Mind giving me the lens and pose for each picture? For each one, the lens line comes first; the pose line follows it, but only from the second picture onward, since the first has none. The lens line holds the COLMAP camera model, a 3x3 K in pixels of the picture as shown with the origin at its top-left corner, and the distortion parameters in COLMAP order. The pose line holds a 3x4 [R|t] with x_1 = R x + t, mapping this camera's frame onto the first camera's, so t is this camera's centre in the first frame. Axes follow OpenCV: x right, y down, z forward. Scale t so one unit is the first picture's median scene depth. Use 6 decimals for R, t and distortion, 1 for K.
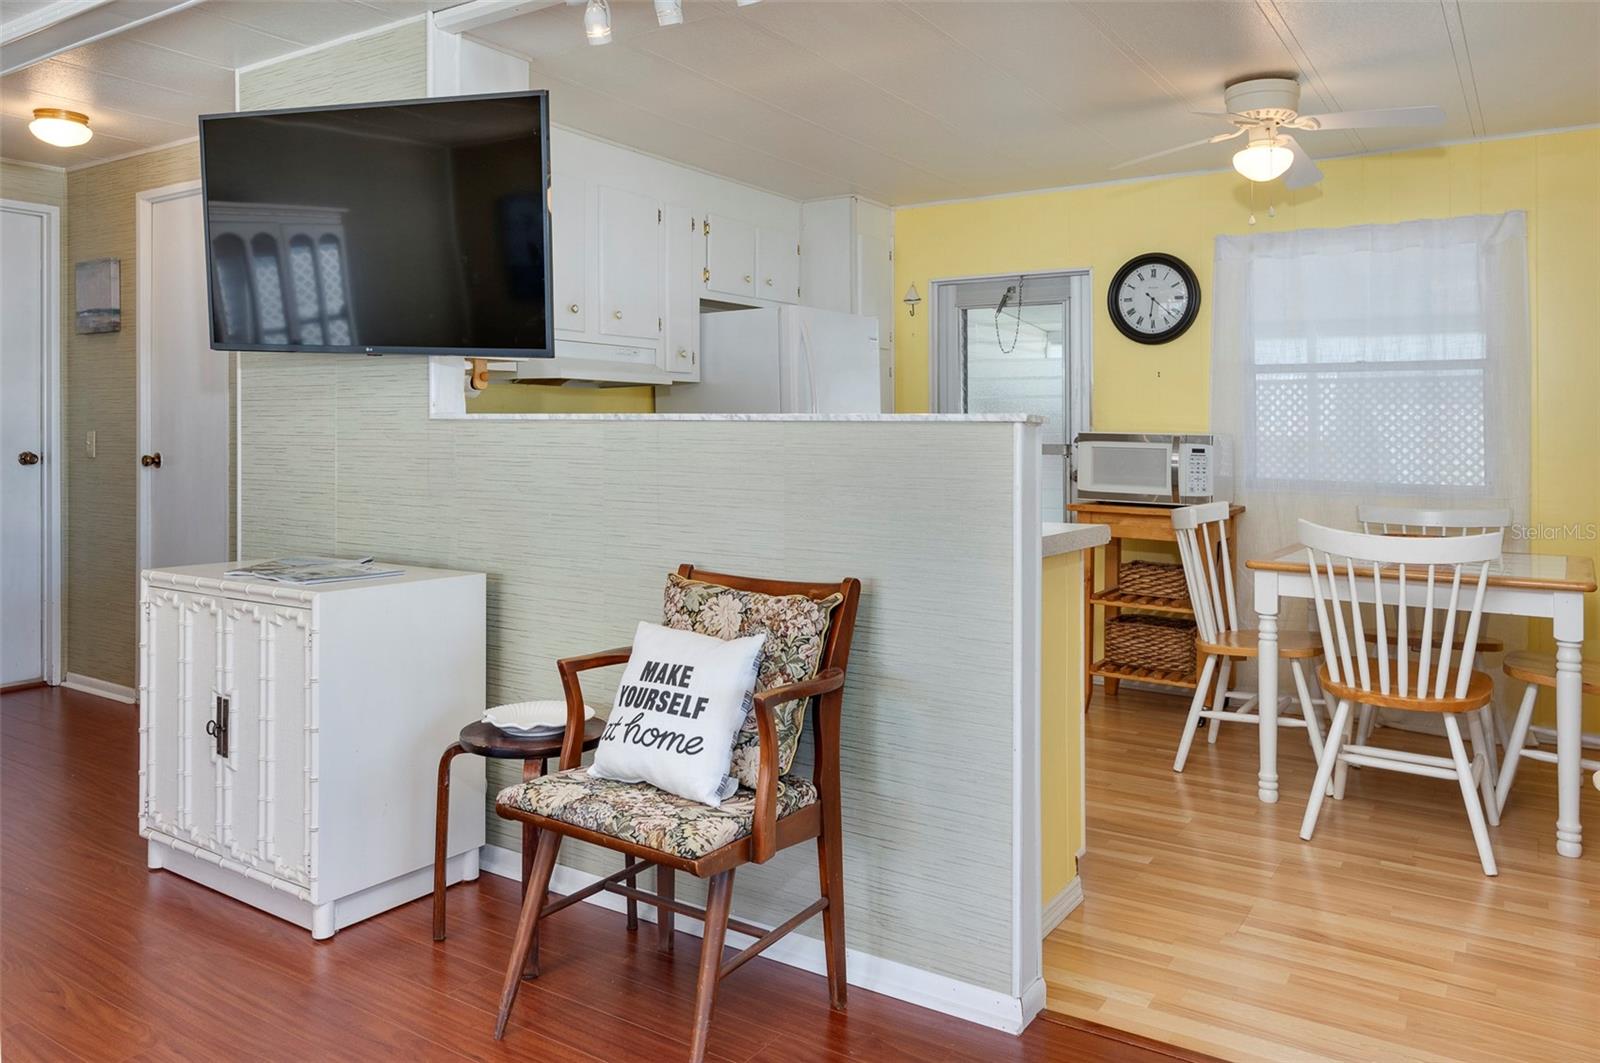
lens RADIAL K [[1132.0, 0, 775.3], [0, 1132.0, 428.2], [0, 0, 1]] dist [-0.003108, 0.002484]
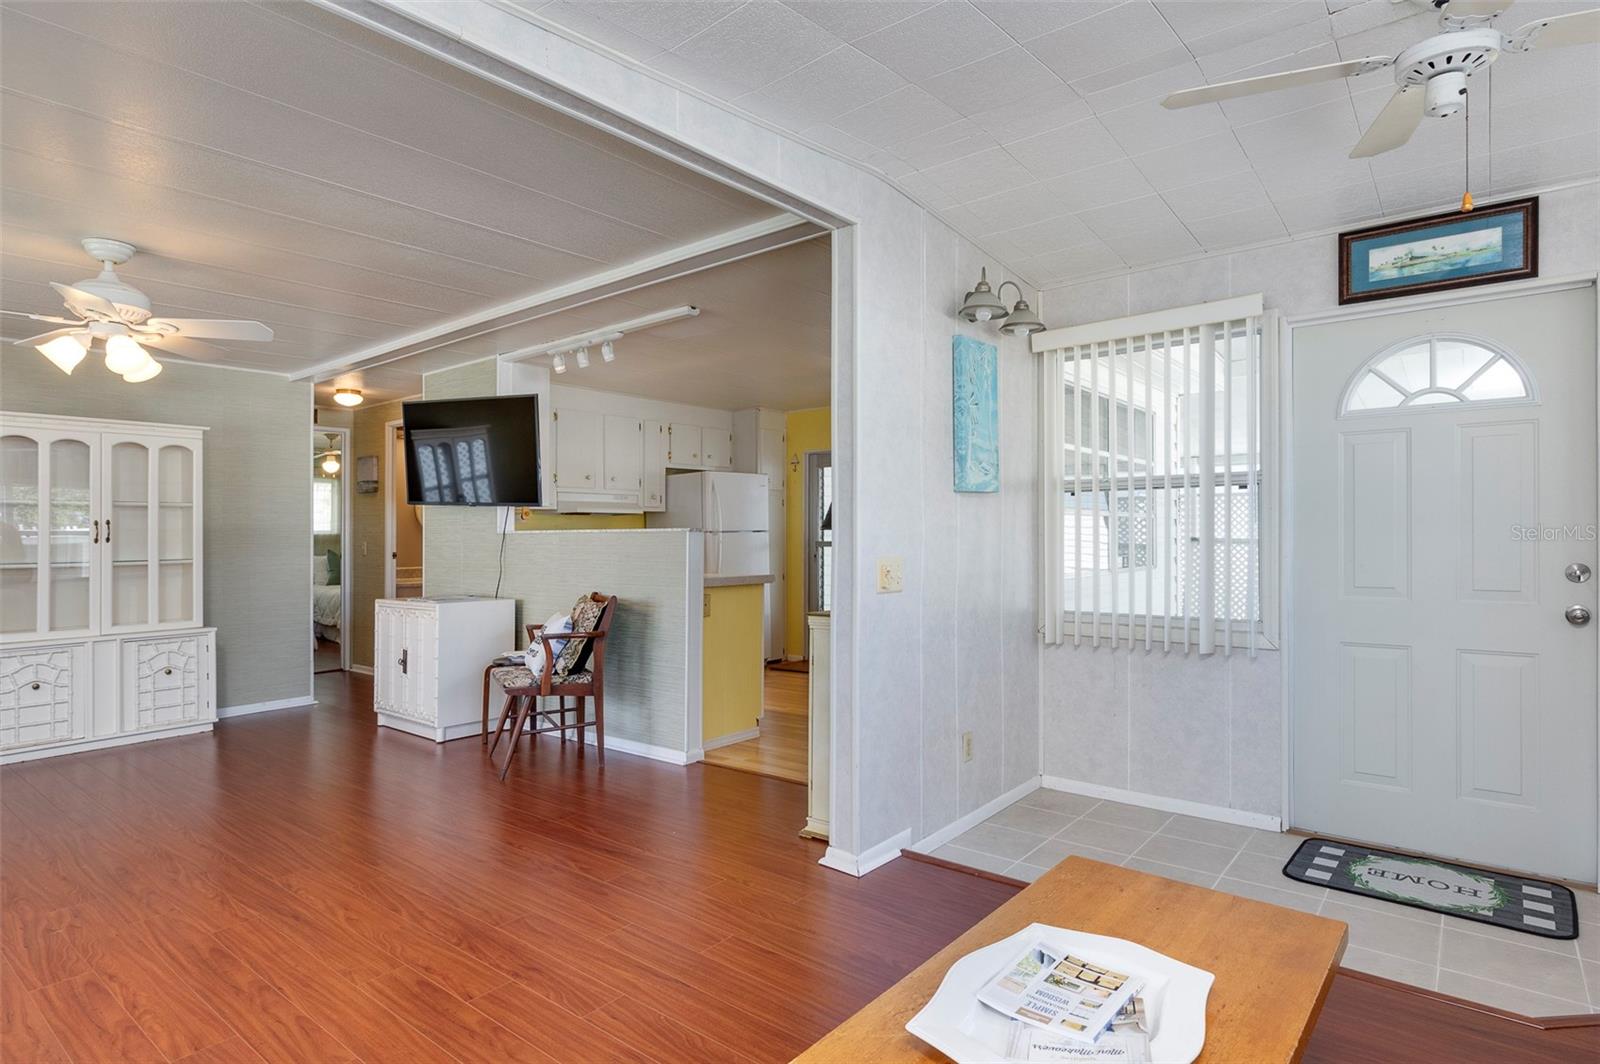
lens RADIAL K [[845.0, 0, 782.7], [0, 845.0, 510.9], [0, 0, 1]] dist [0.005507, -0.004011]
pose [[0.994312, -0.018531, -0.104883, 0.309027], [0.015331, 0.999394, -0.031235, 0.006178], [0.105399, 0.029450, 0.993994, -0.438441]]
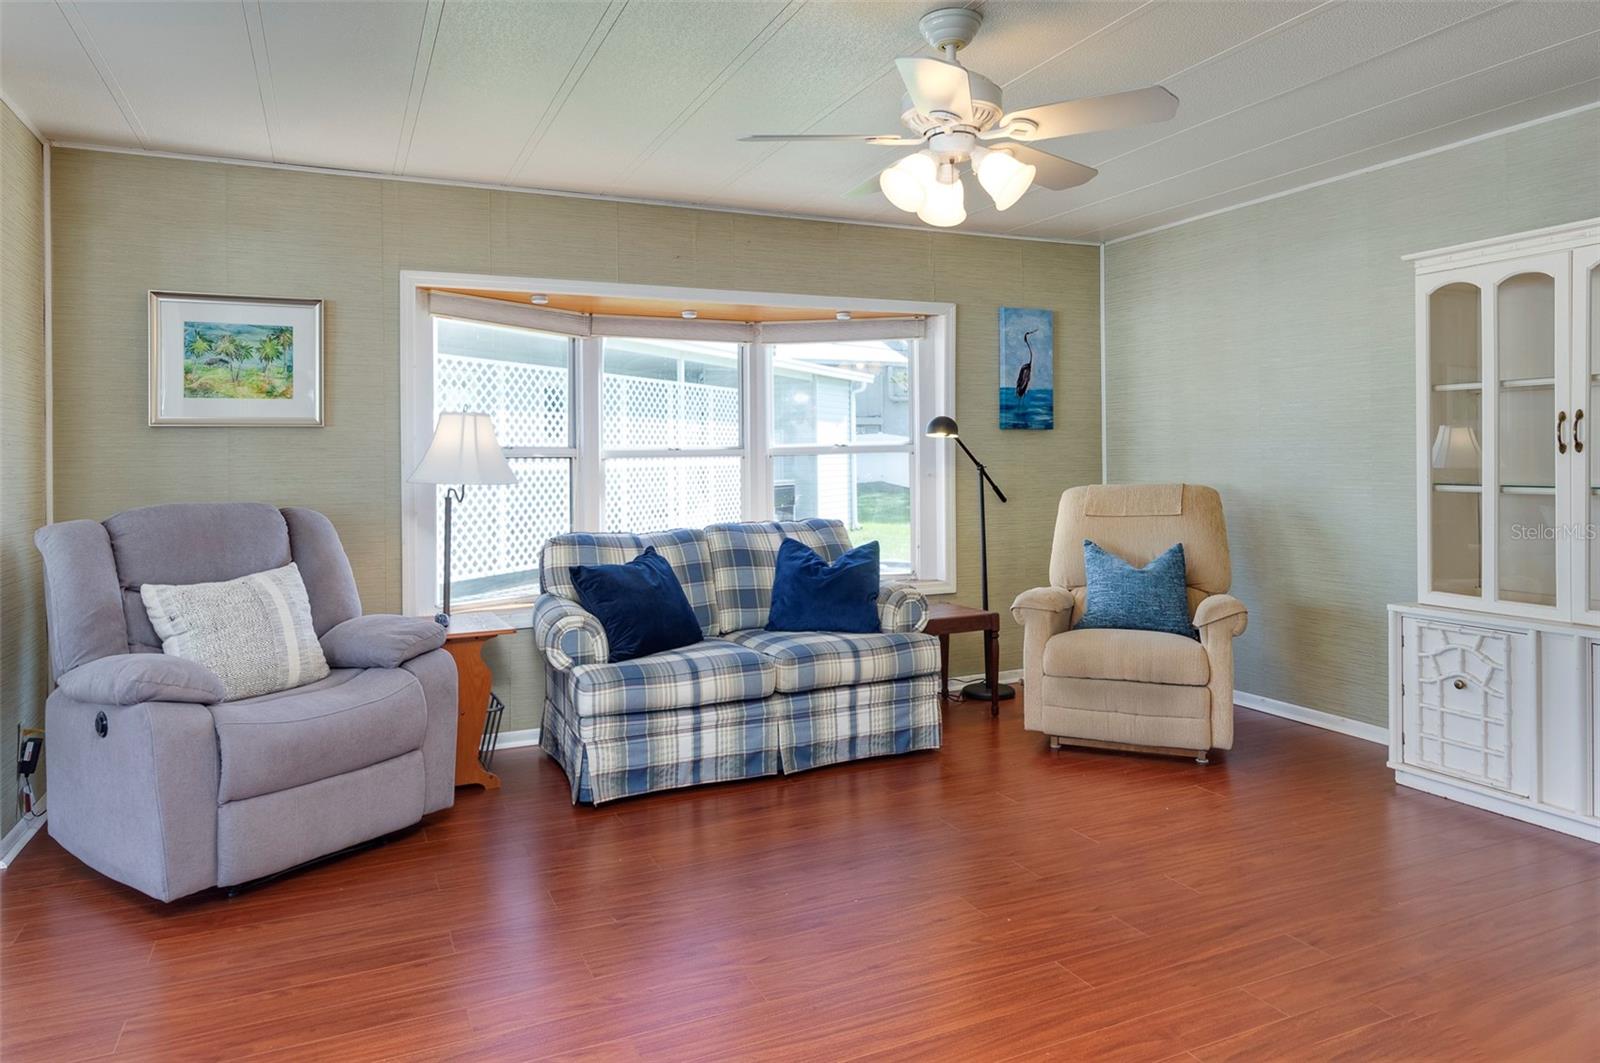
lens RADIAL K [[1016.0, 0, 809.8], [0, 1016.0, 444.8], [0, 0, 1]] dist [0.006400, 0.001646]
pose [[-0.514977, -0.008462, -0.857162, 0.207901], [0.007300, 0.999872, -0.014257, 0.000127], [0.857173, -0.013599, -0.514849, 0.451356]]
